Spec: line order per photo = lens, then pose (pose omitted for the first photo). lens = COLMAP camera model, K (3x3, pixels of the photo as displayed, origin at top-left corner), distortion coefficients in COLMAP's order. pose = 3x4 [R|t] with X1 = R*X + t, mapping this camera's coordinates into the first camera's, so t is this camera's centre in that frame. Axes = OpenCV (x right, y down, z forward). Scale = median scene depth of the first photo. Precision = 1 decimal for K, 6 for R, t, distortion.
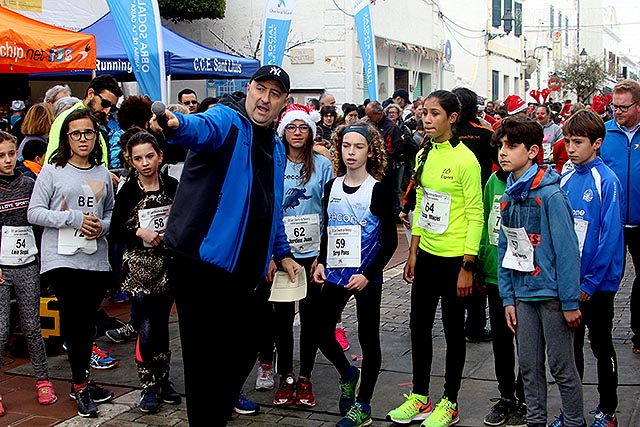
lens RADIAL K [[1080.2, 0, 320.0], [0, 1080.2, 213.7], [0, 0, 1]] dist [-0.069476, 0.000000]
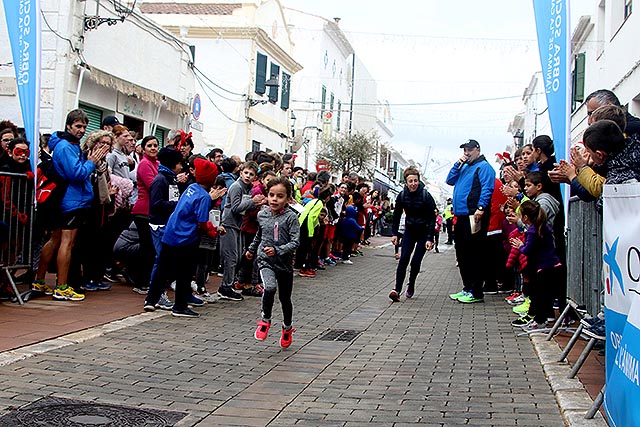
lens RADIAL K [[1080.2, 0, 319.6], [0, 1080.2, 213.3], [0, 0, 1]] dist [-0.069476, 0.000000]
pose [[0.976774, 0.061168, 0.205353, 0.029496], [-0.044134, 0.995271, -0.086535, 0.002430], [-0.209676, 0.075462, 0.974855, 0.100857]]
